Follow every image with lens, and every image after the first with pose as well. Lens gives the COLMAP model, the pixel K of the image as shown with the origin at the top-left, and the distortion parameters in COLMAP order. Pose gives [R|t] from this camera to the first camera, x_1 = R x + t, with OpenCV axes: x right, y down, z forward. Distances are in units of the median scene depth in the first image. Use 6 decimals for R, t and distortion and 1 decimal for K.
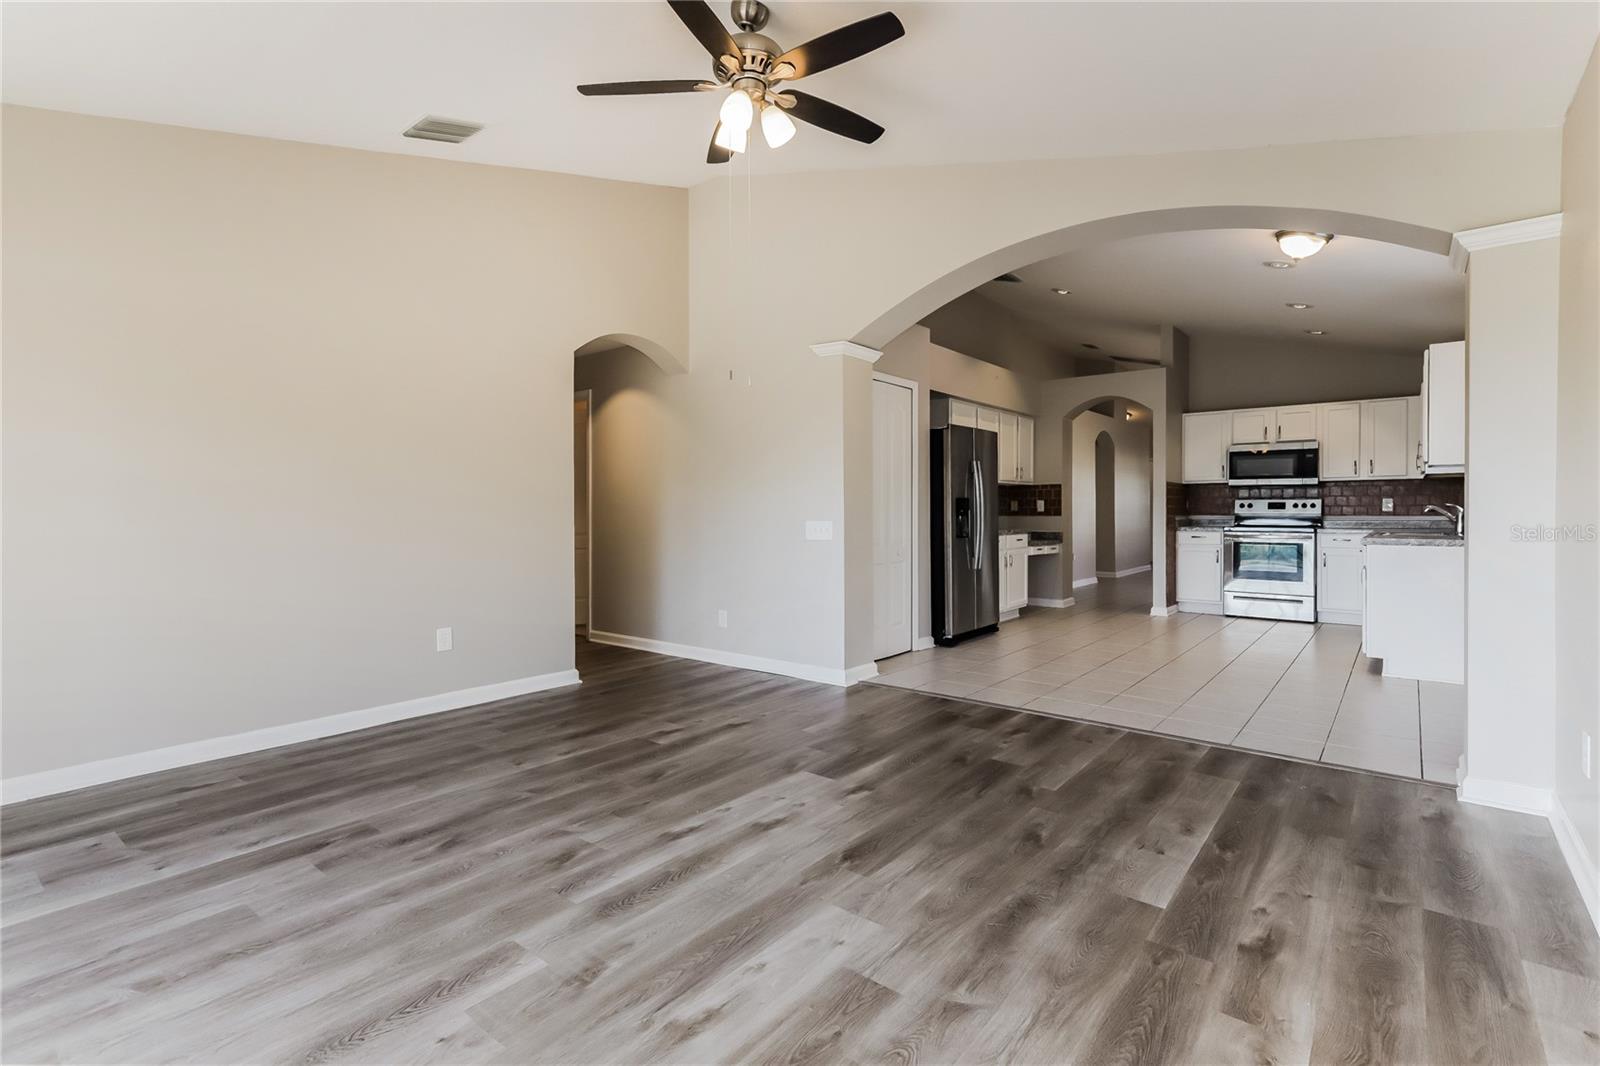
lens RADIAL K [[747.8, 0, 786.8], [0, 747.8, 521.0], [0, 0, 1]] dist [0.000506, 0.000294]
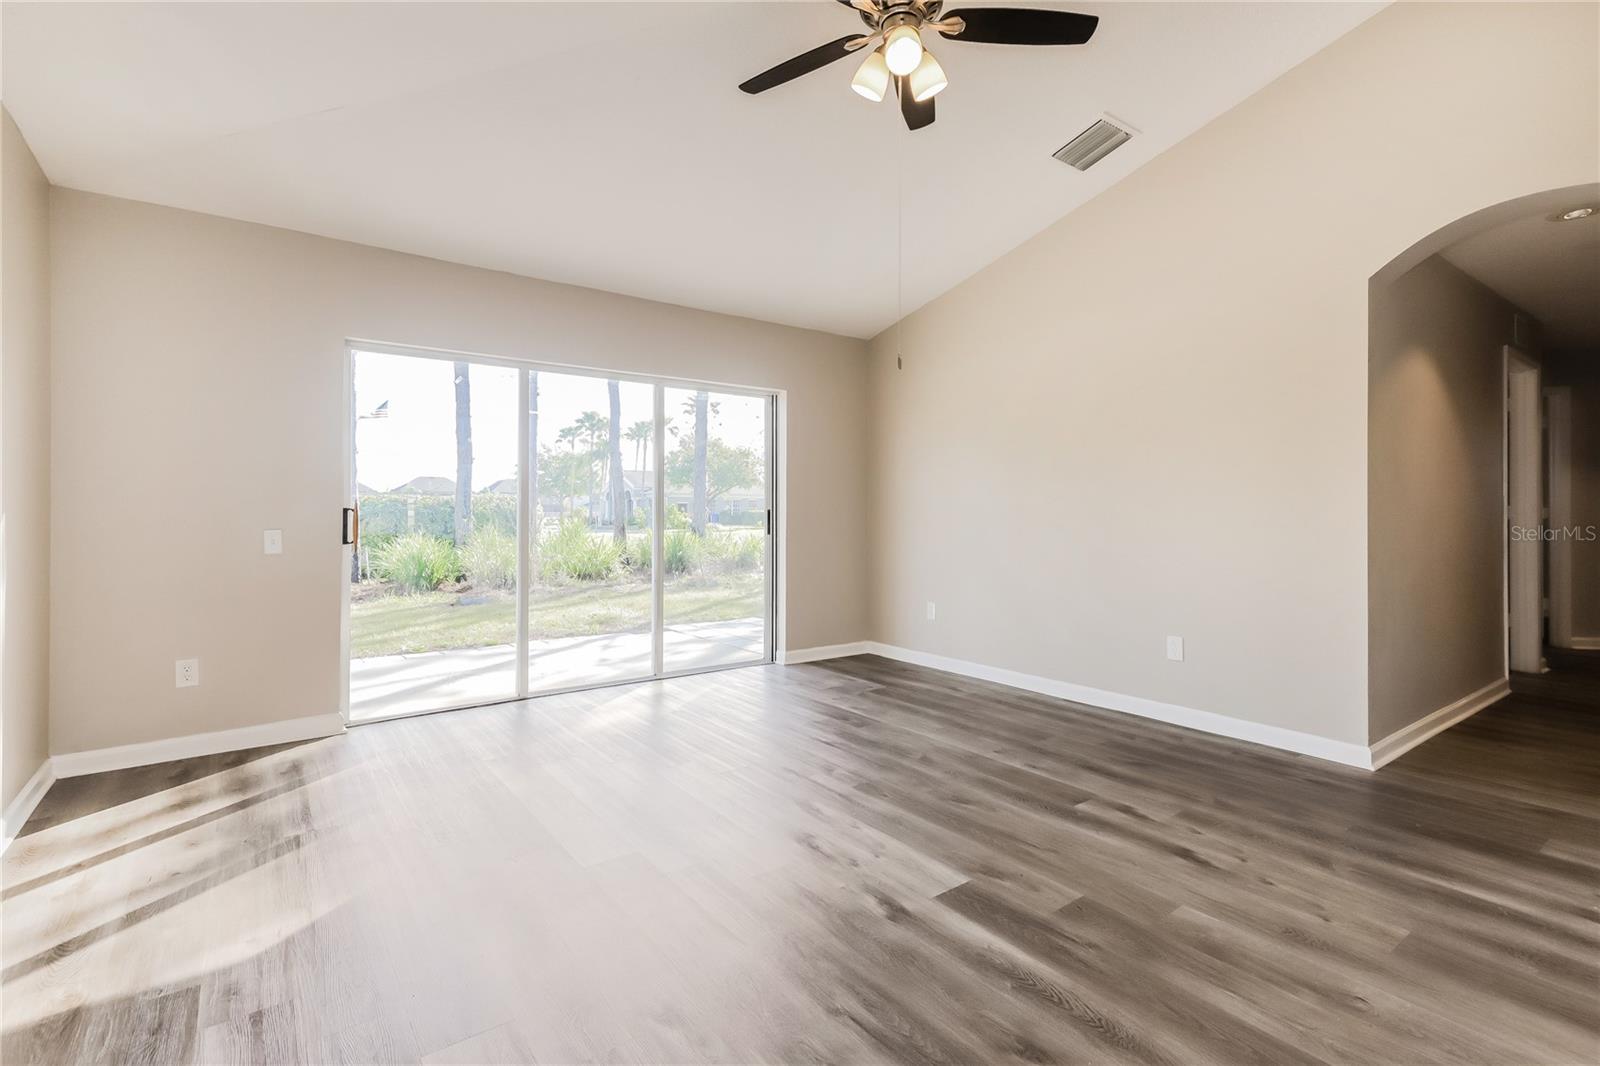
lens RADIAL K [[747.8, 0, 810.4], [0, 747.8, 518.2], [0, 0, 1]] dist [0.000506, 0.000294]
pose [[-0.231355, 0.010616, -0.972811, 0.737382], [-0.018709, 0.999707, 0.015359, -0.014591], [0.972689, 0.021754, -0.231089, 1.004737]]
